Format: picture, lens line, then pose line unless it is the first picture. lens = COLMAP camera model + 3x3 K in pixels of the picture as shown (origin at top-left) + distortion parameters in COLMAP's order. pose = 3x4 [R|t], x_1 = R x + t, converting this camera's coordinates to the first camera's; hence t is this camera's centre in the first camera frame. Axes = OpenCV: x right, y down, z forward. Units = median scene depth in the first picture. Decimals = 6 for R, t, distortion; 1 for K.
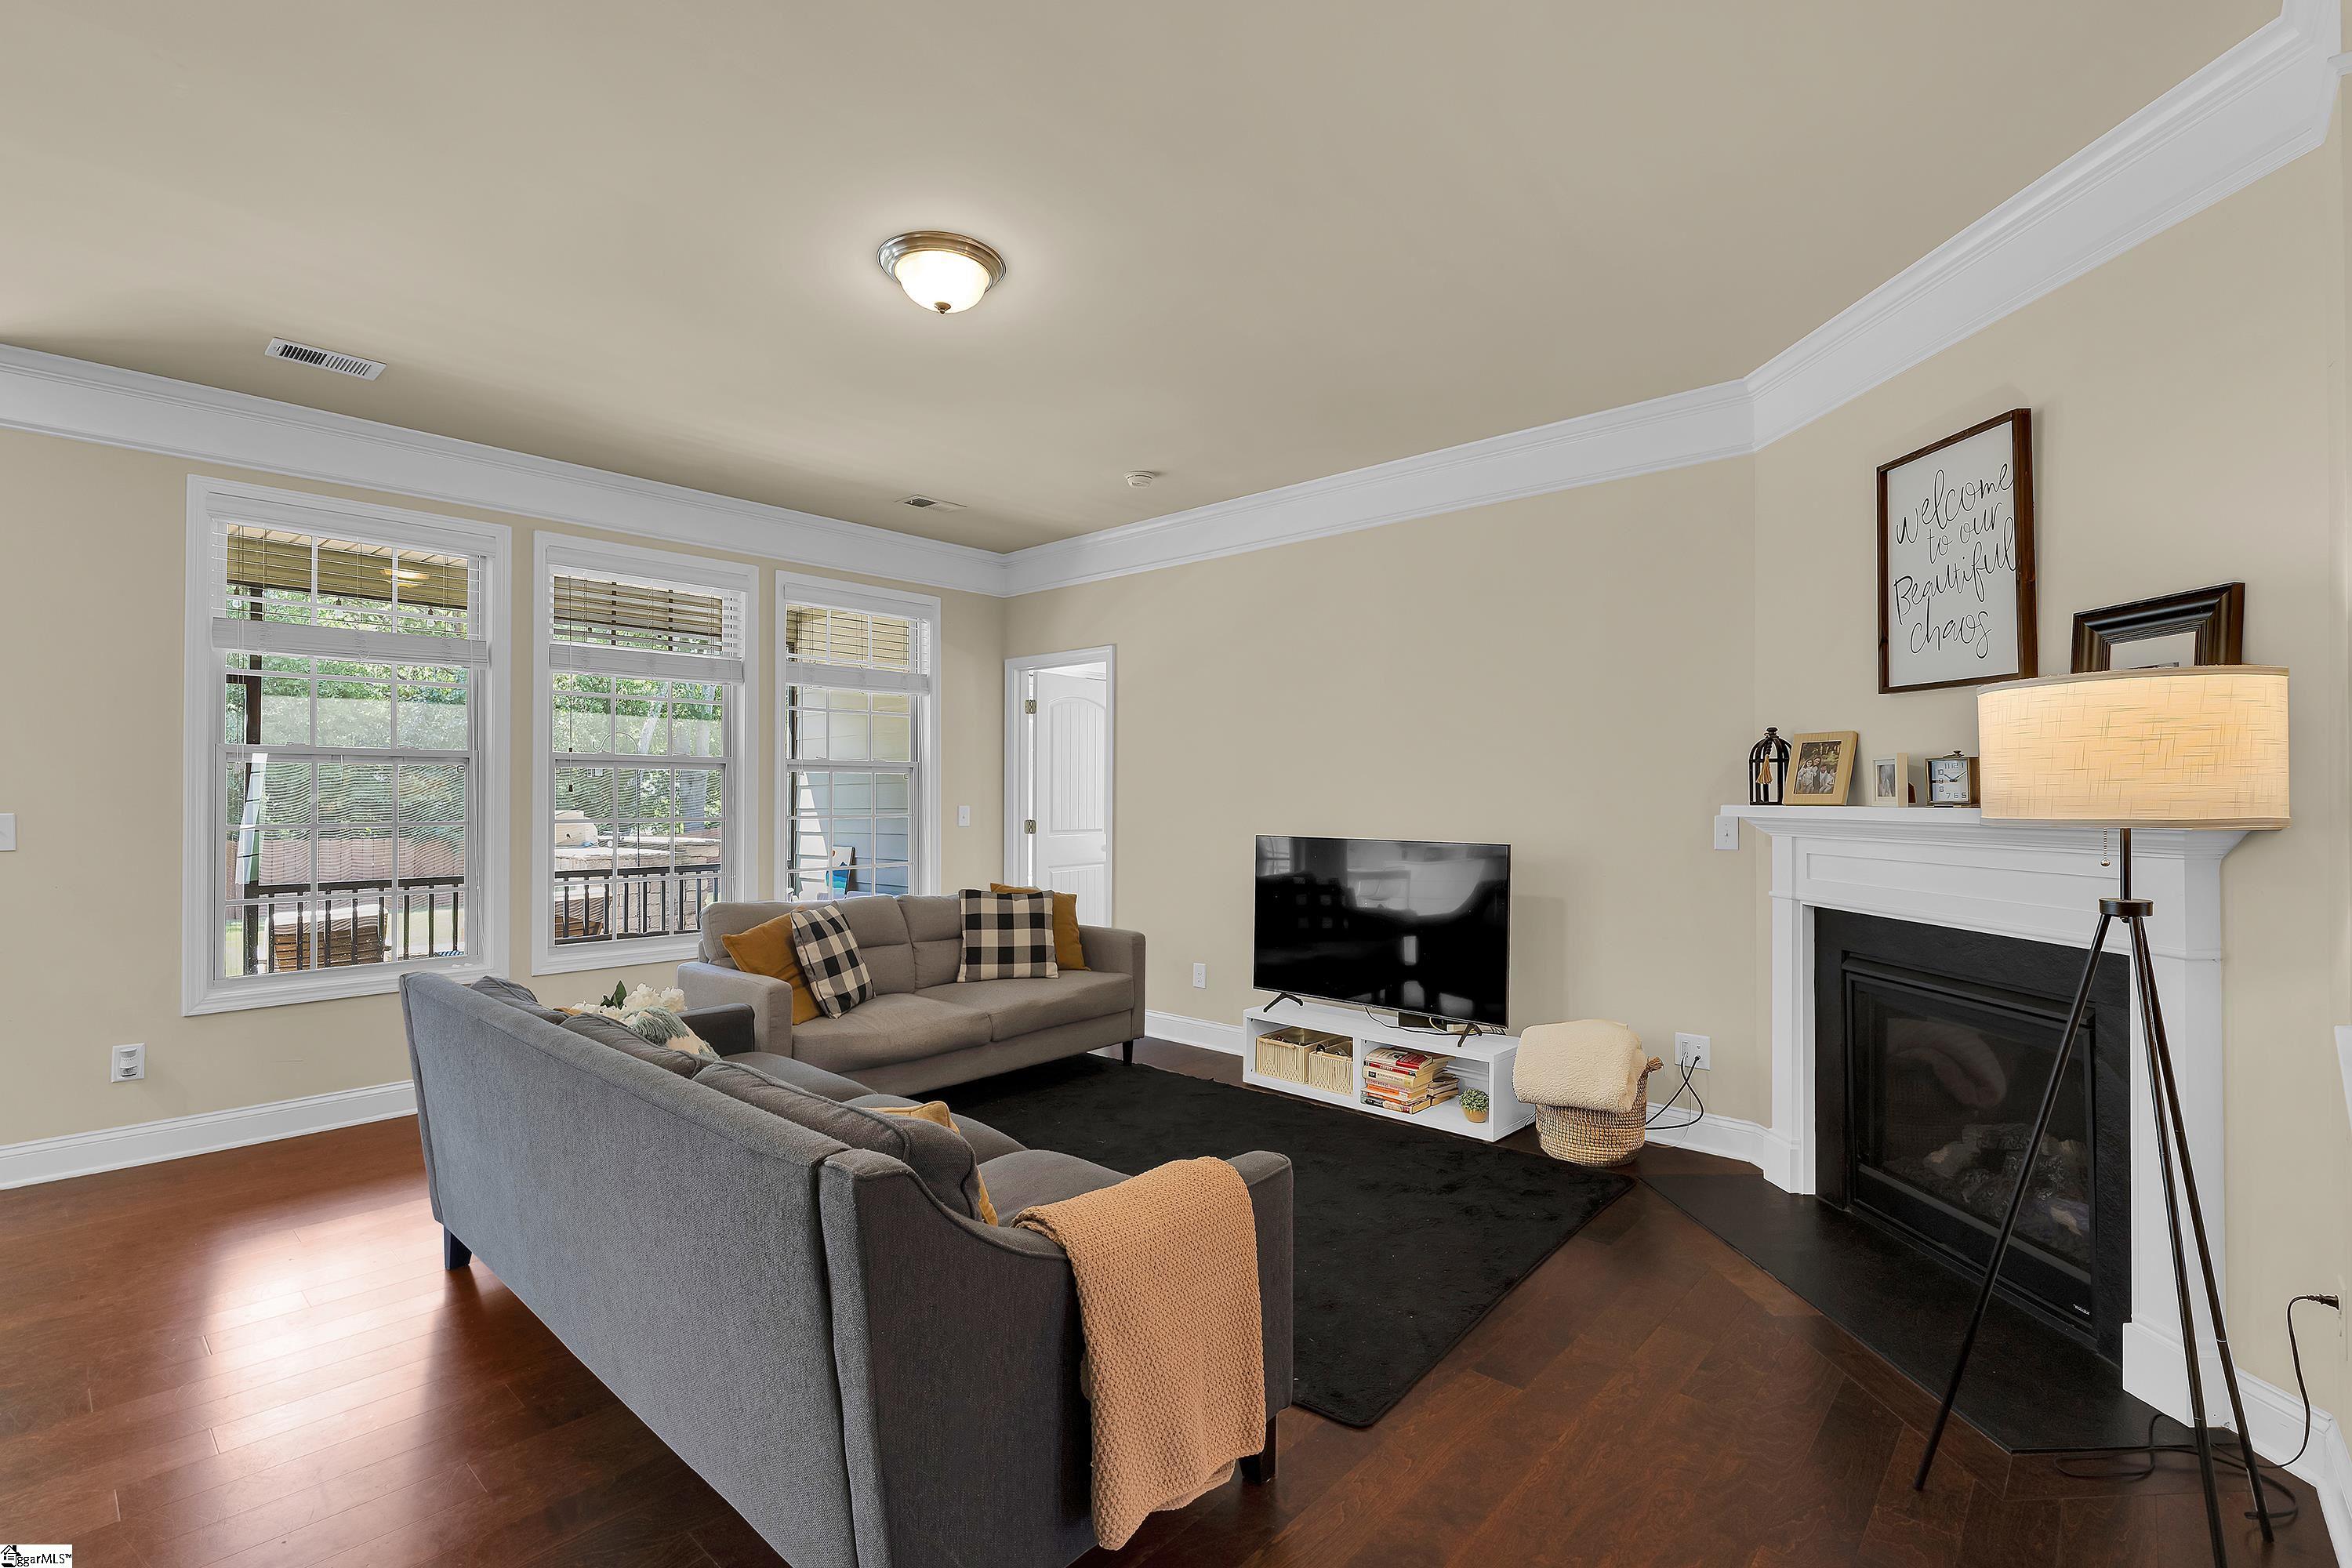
lens RADIAL K [[1071.5, 0, 1158.4], [0, 1071.5, 781.8], [0, 0, 1]] dist [0.000344, 0.000091]
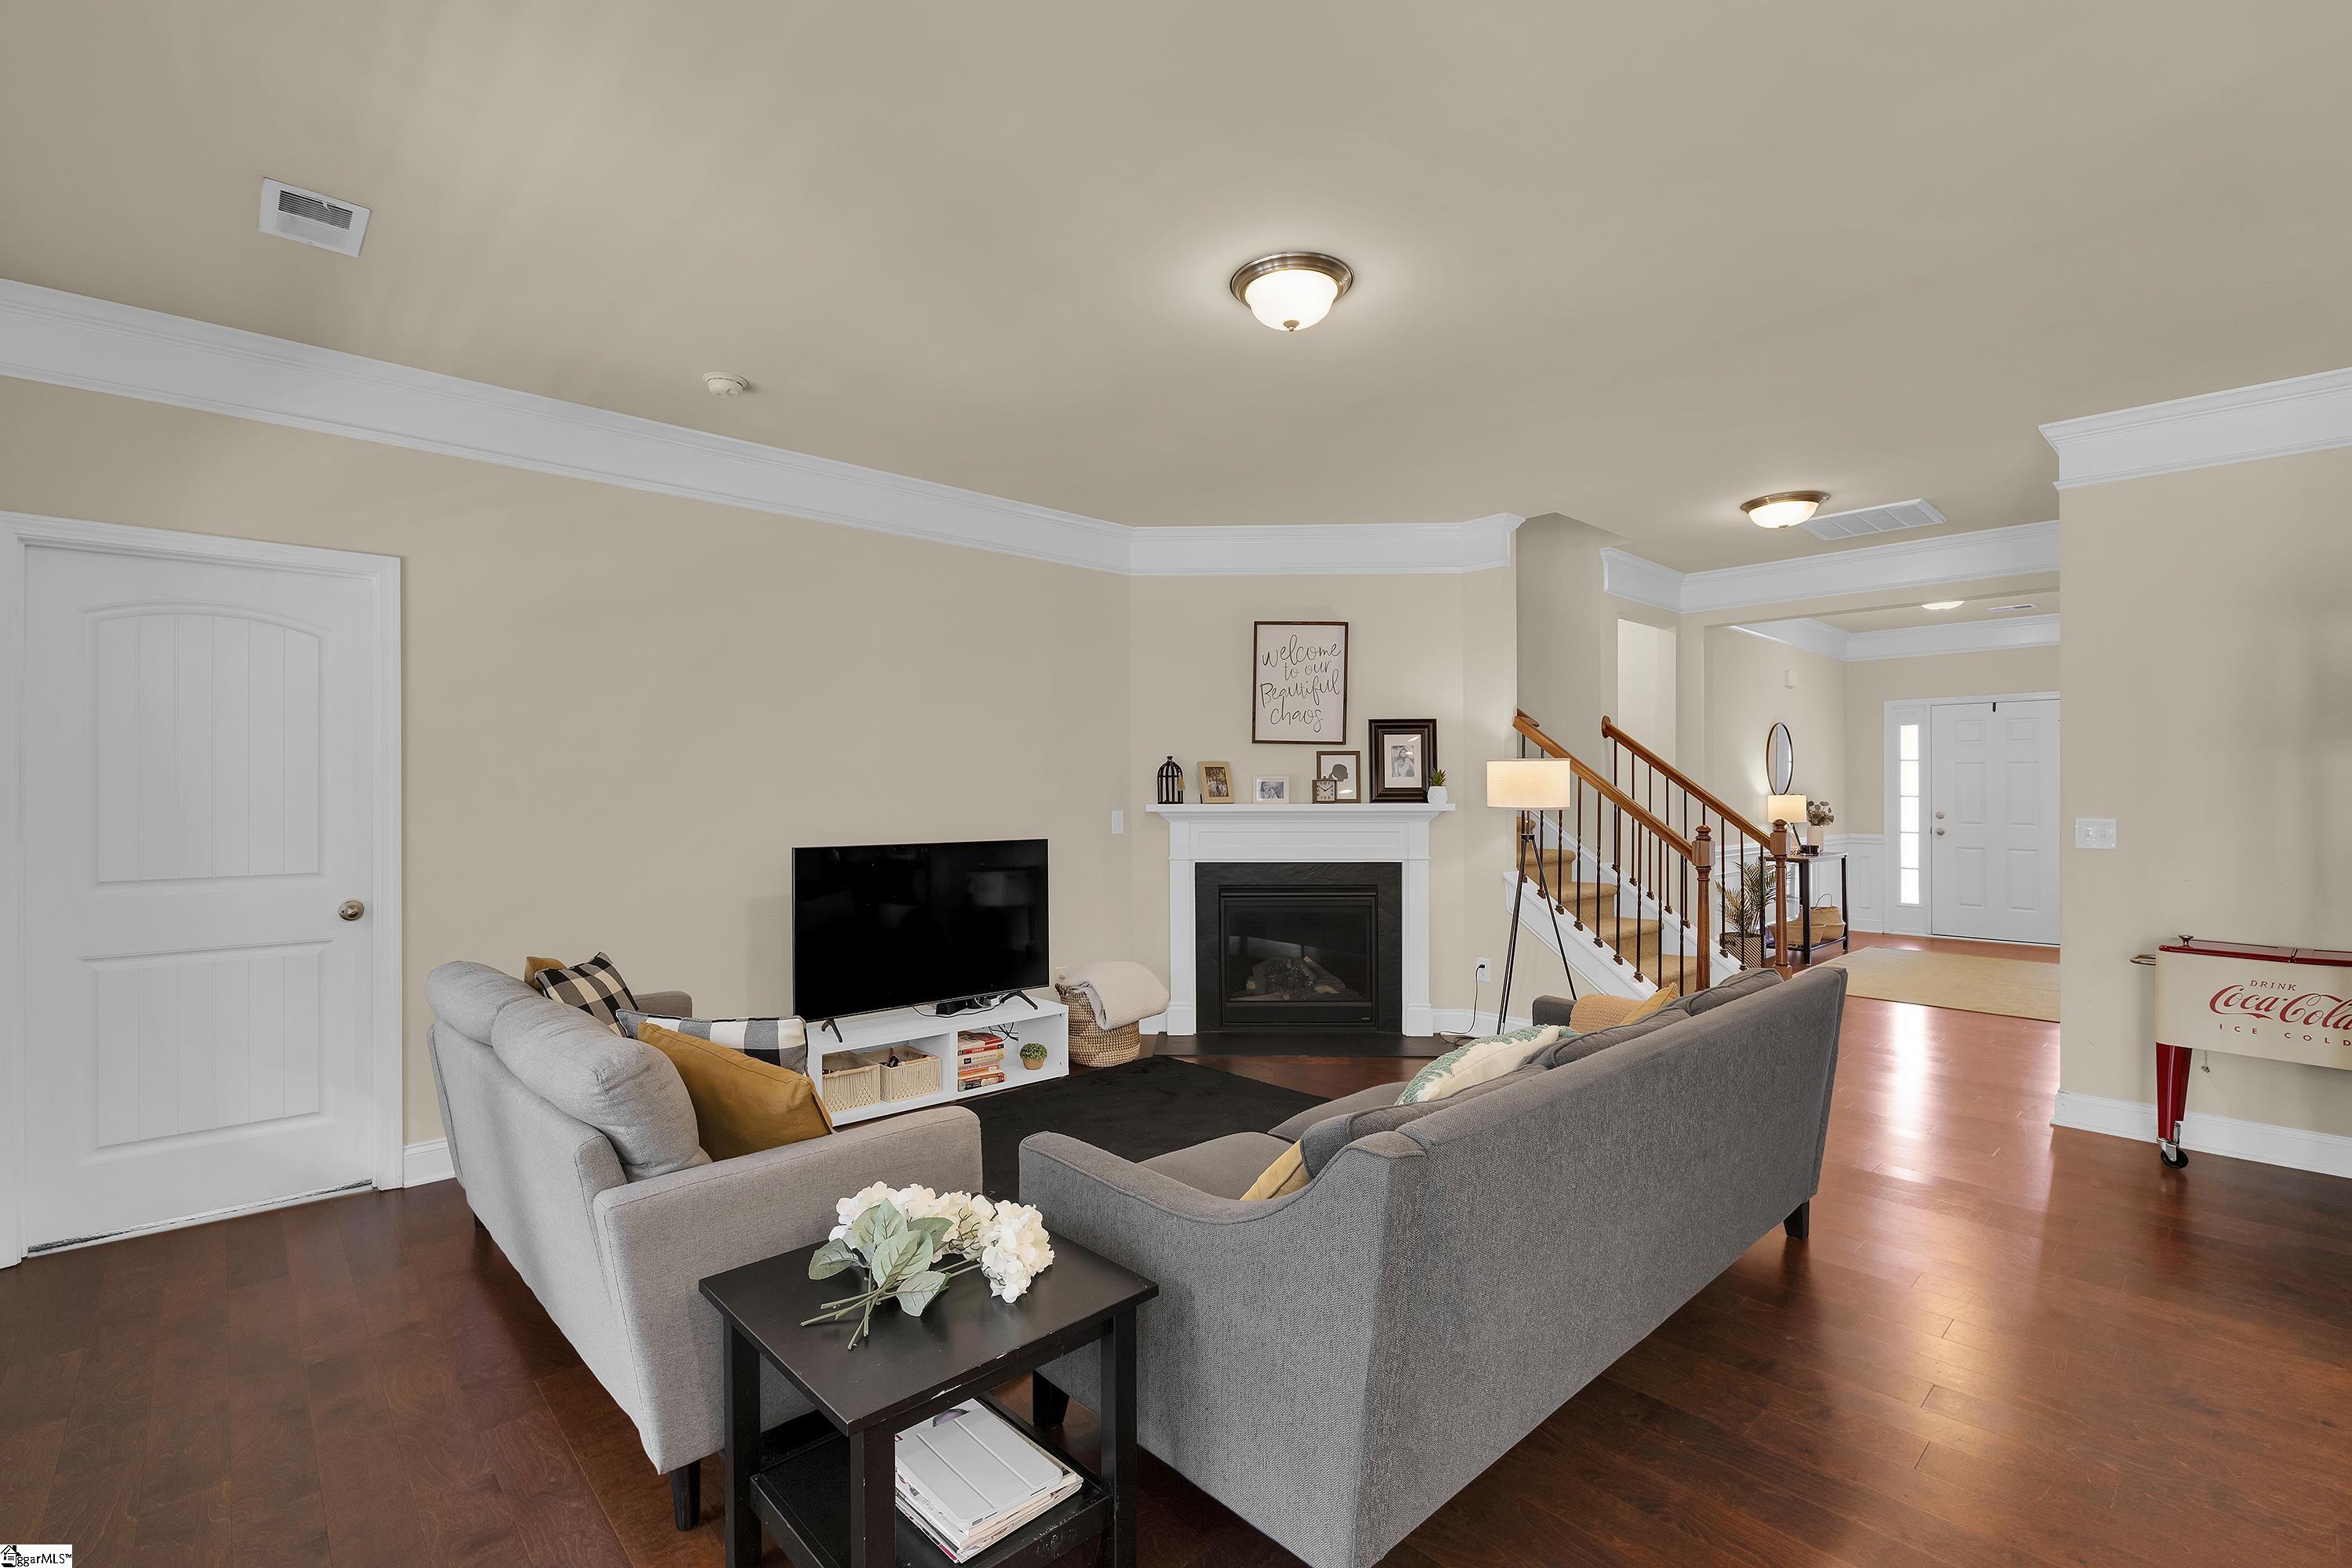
lens RADIAL K [[1060.7, 0, 1176.0], [0, 1060.7, 784.0], [0, 0, 1]] dist [0.000654, 0.000354]
pose [[0.069358, 0.001562, 0.997591, -1.164020], [-0.012152, 0.999926, -0.000721, -0.007788], [-0.997518, -0.012073, 0.069372, 0.995282]]
